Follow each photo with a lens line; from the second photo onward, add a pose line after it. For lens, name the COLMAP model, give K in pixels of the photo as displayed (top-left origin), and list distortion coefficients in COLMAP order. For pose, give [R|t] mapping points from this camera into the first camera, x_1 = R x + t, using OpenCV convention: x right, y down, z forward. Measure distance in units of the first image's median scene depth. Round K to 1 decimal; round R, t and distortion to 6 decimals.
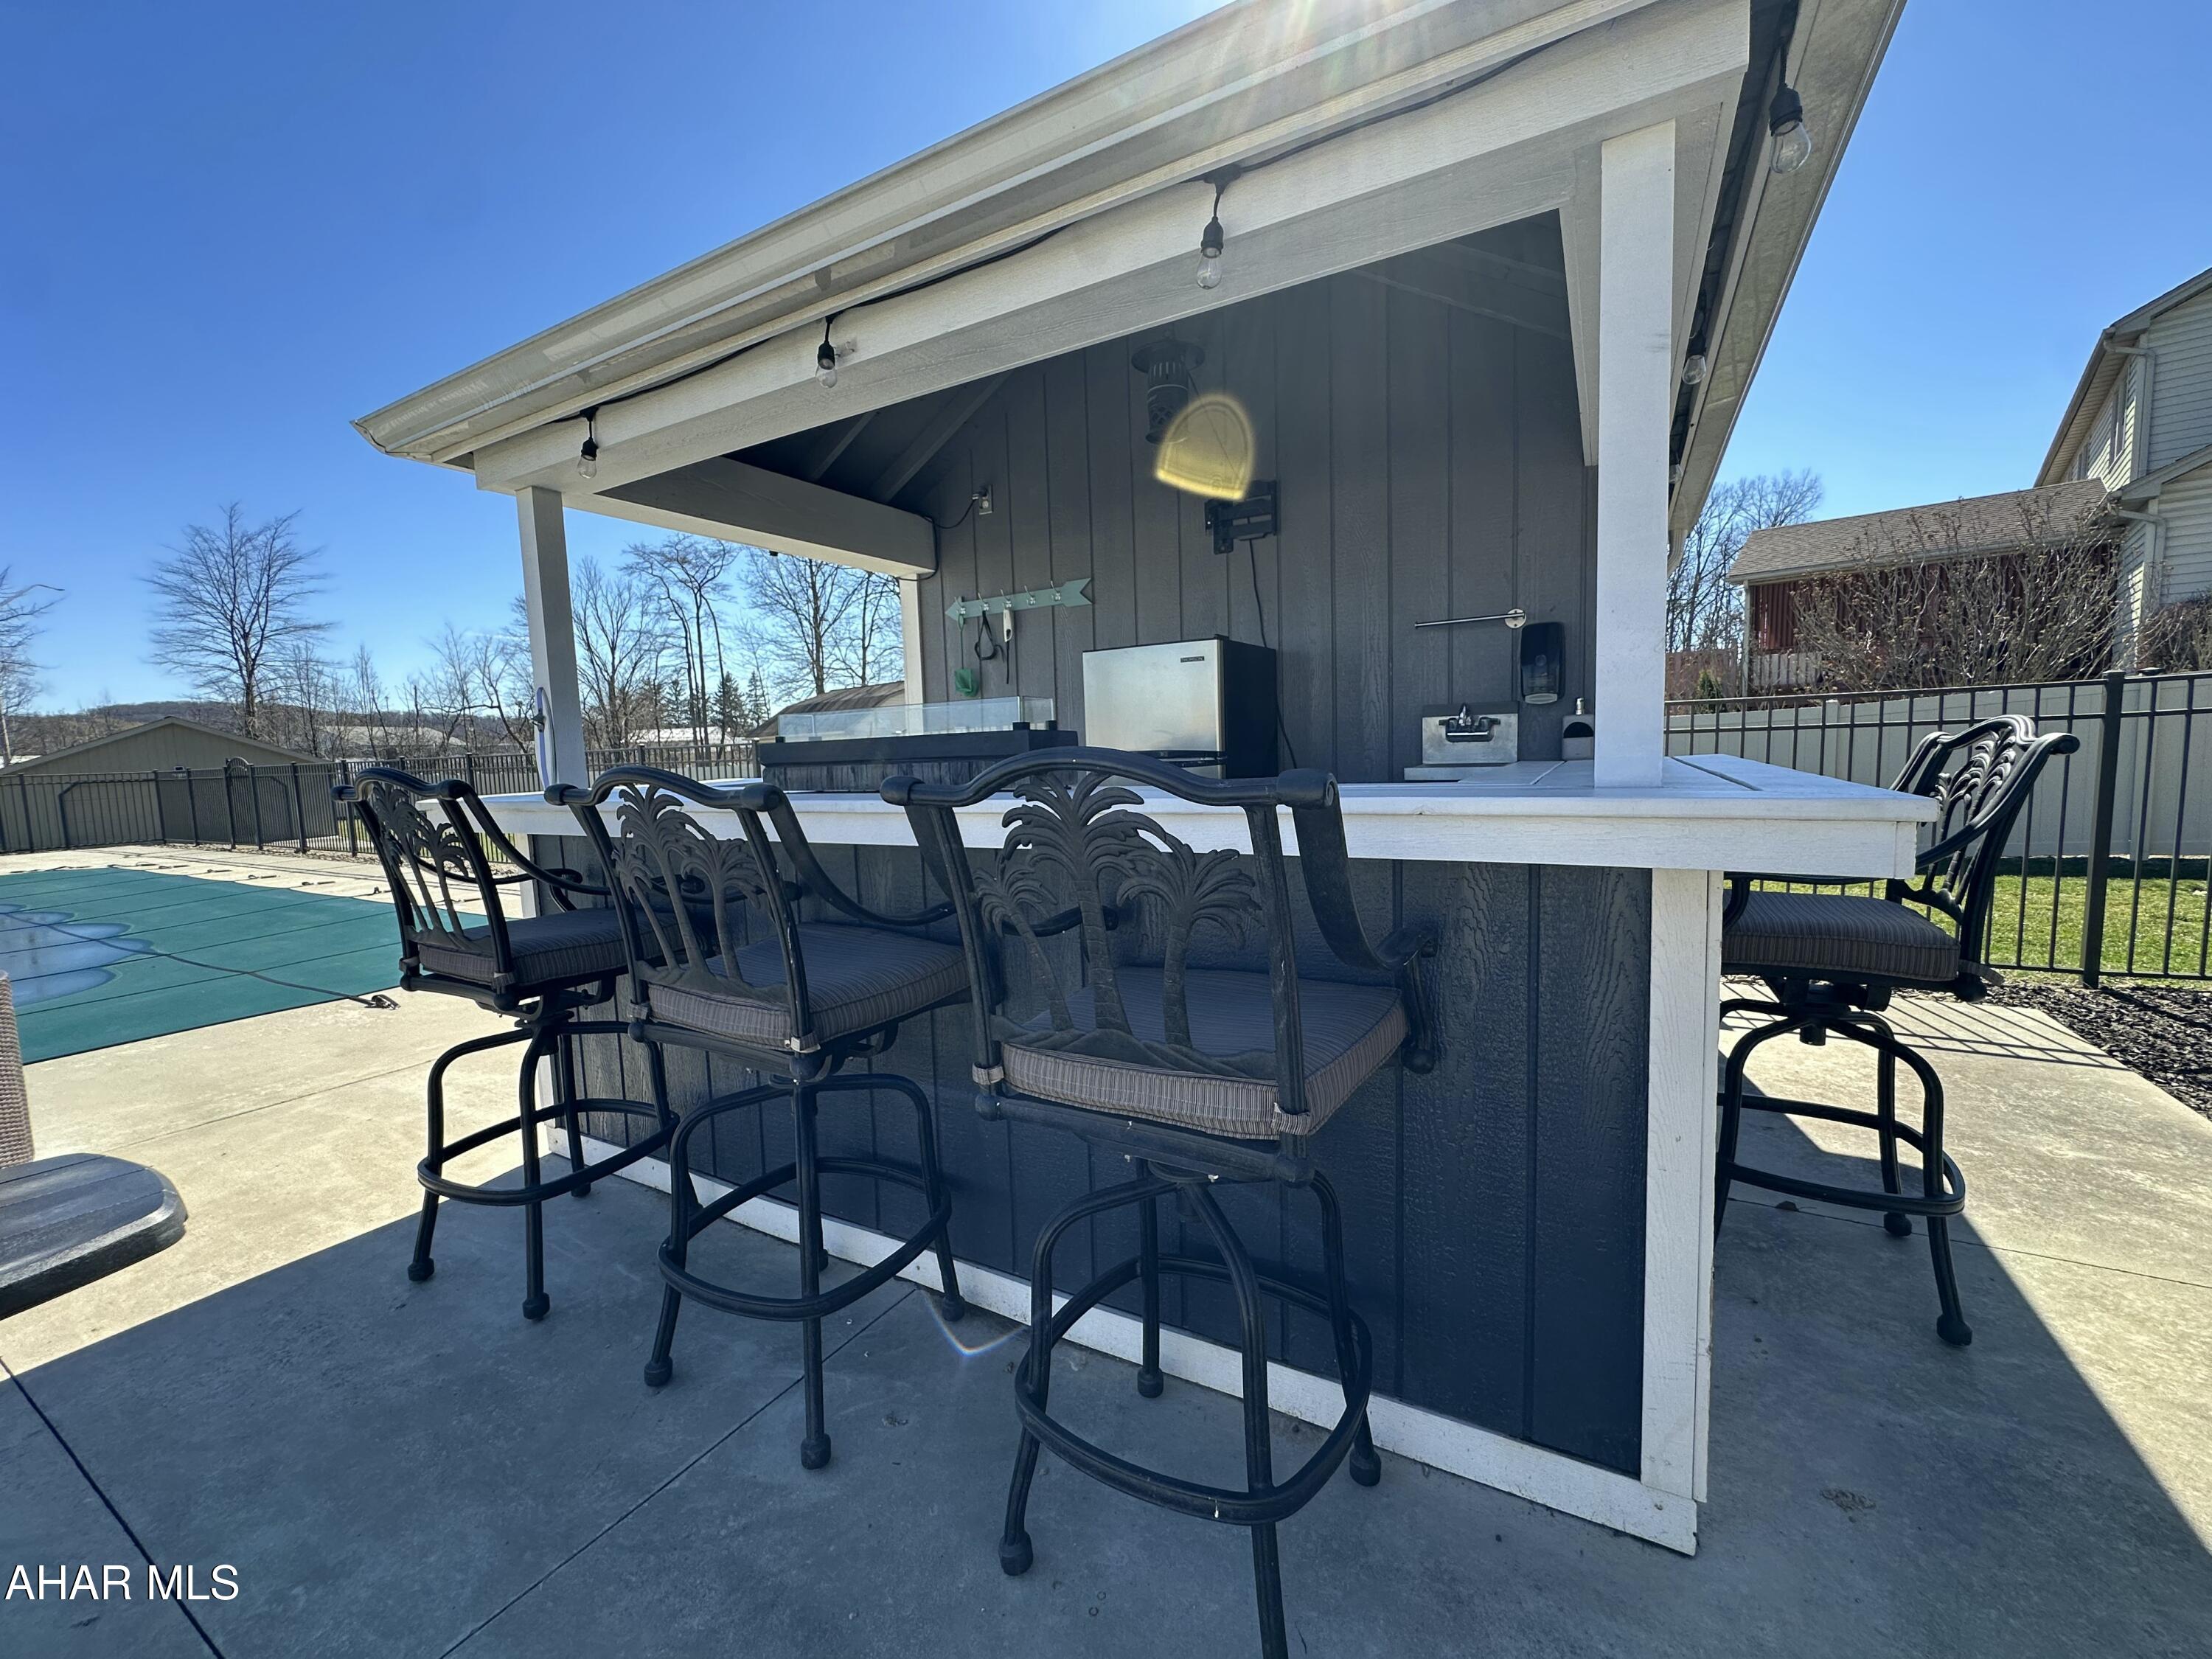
lens RADIAL K [[896.1, 0, 1106.3], [0, 896.1, 818.3], [0, 0, 1]] dist [-0.004006, 0.000352]
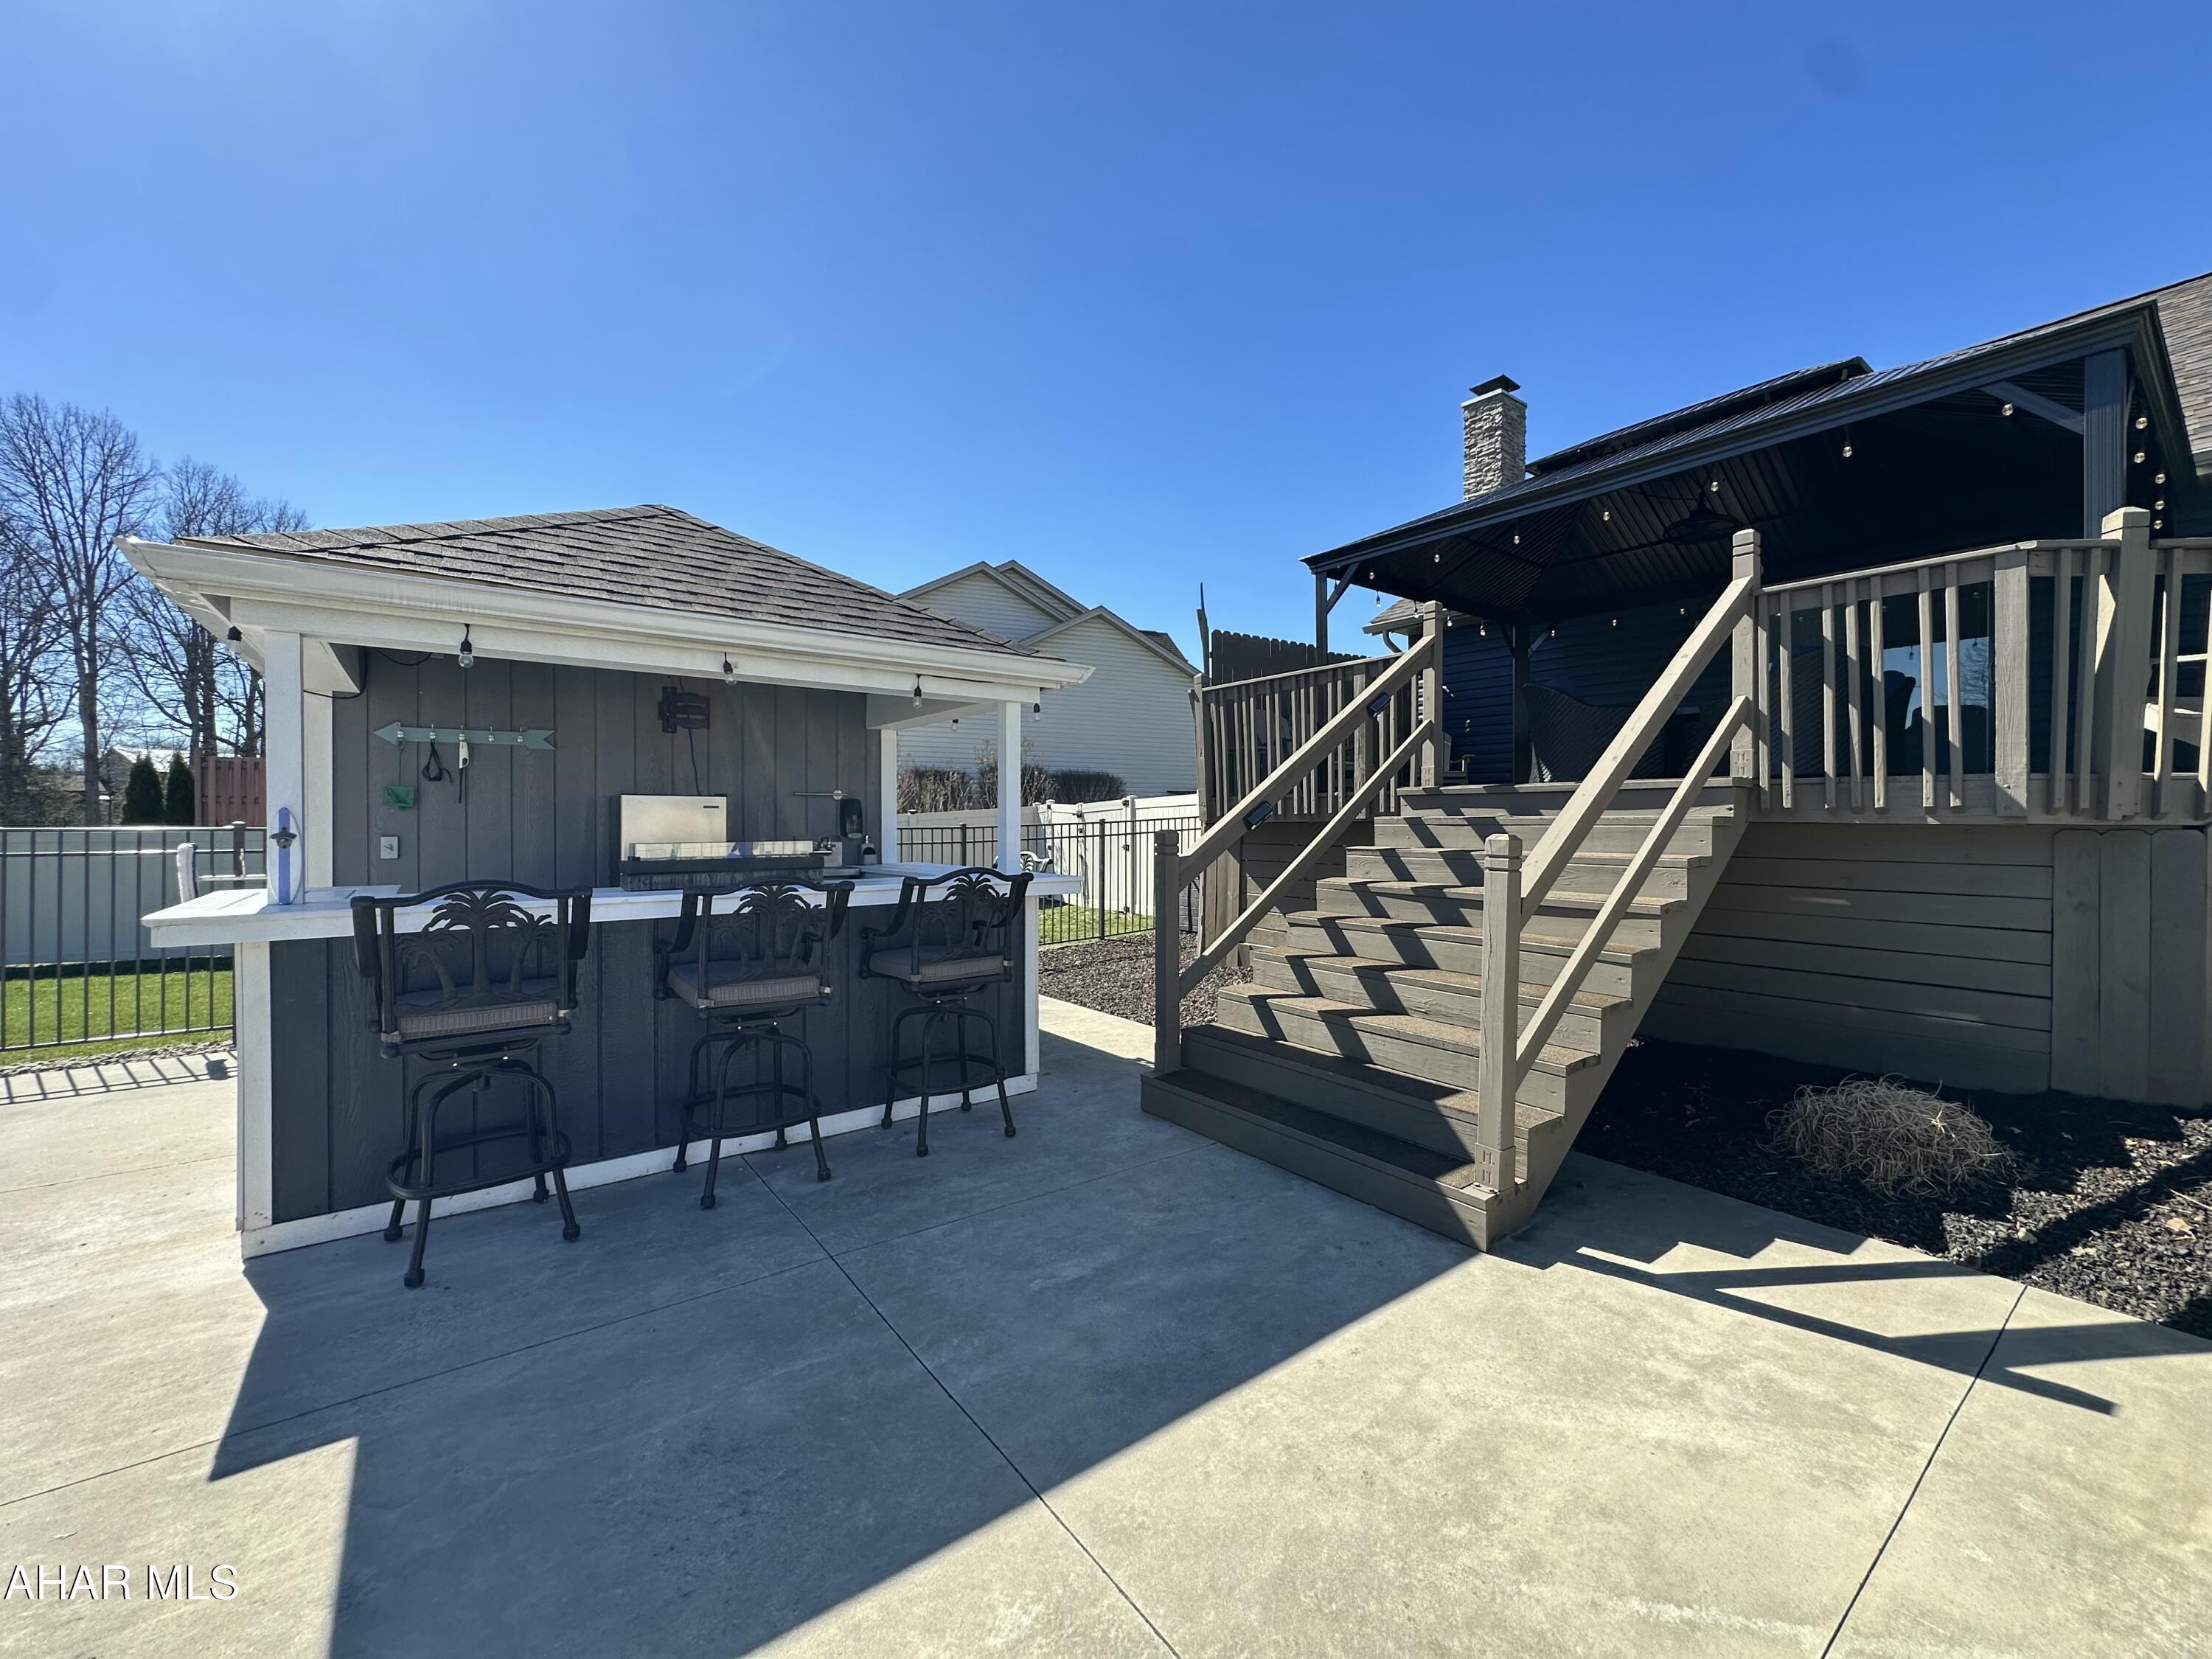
lens RADIAL K [[880.5, 0, 1106.0], [0, 880.5, 829.5], [0, 0, 1]] dist [-0.003087, 0.000834]
pose [[0.390597, 0.026916, 0.920168, -0.073934], [0.057008, 0.996947, -0.053361, -0.000377], [-0.918795, 0.073299, 0.387870, -0.020836]]
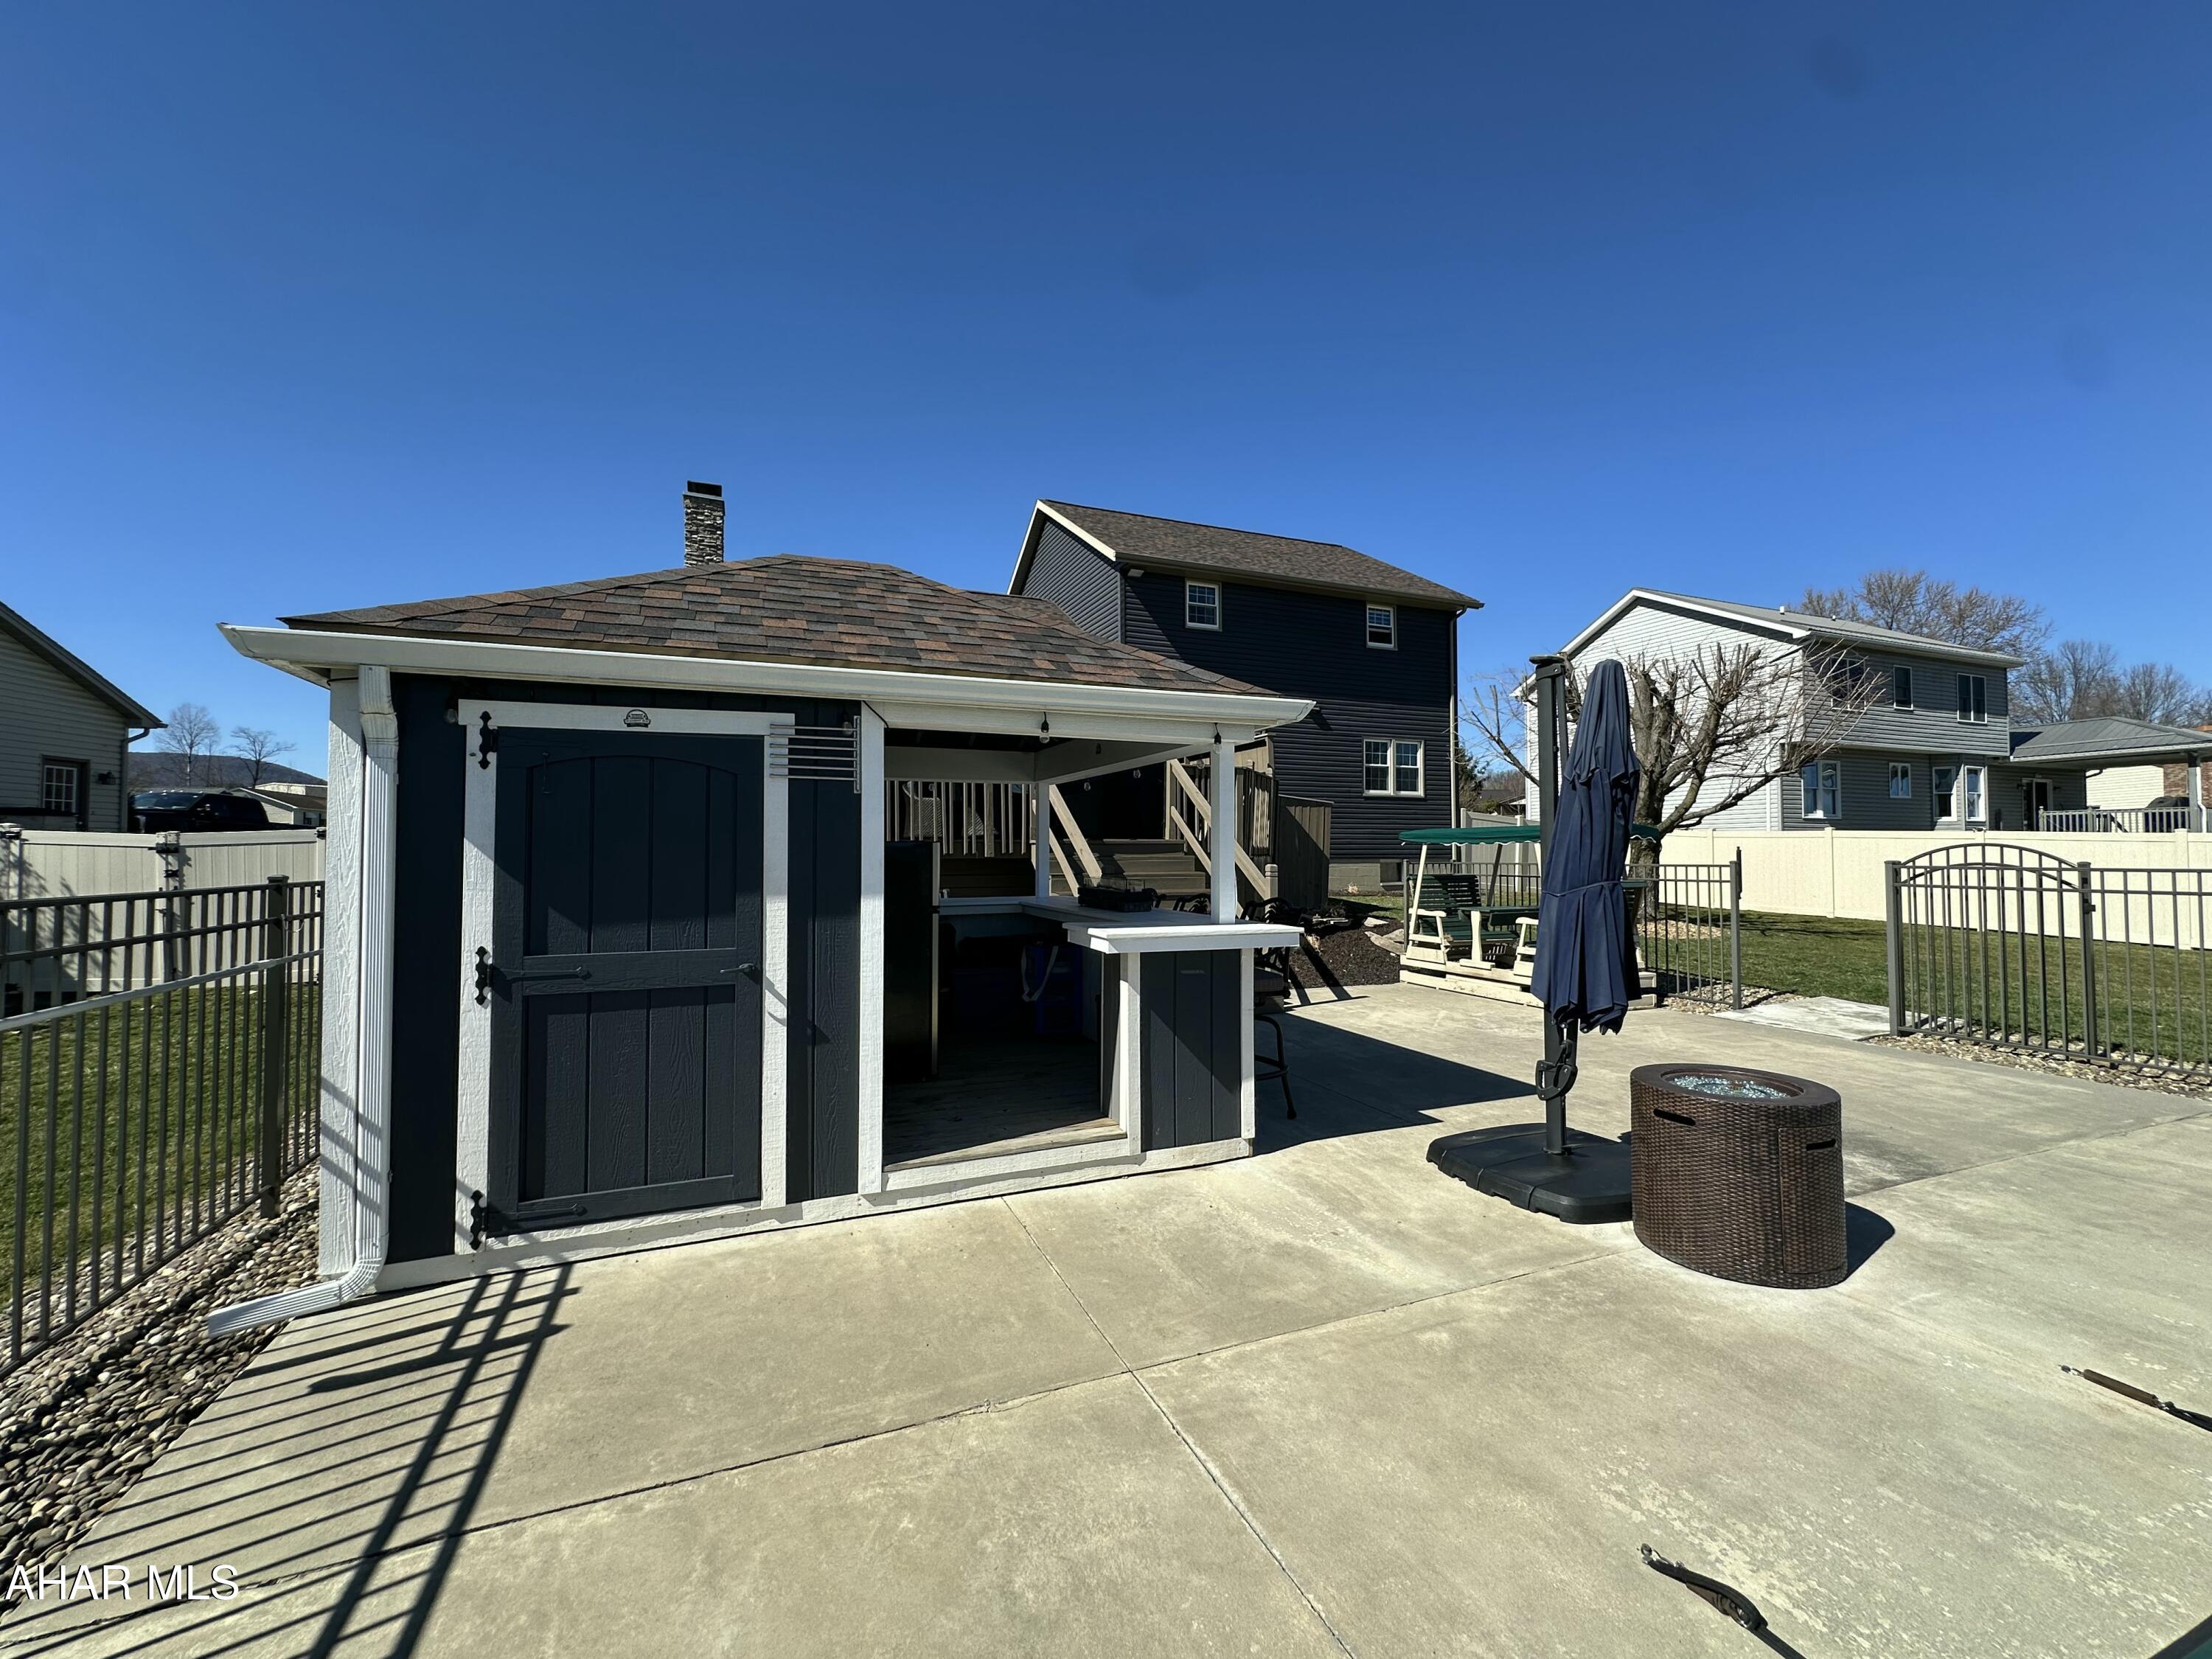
lens RADIAL K [[880.5, 0, 1106.0], [0, 880.5, 829.5], [0, 0, 1]] dist [-0.003087, 0.000834]
pose [[-0.790167, 0.050989, 0.610767, -0.087295], [0.077766, 0.996820, 0.017389, -0.015202], [-0.607938, 0.061237, -0.791620, 0.147704]]
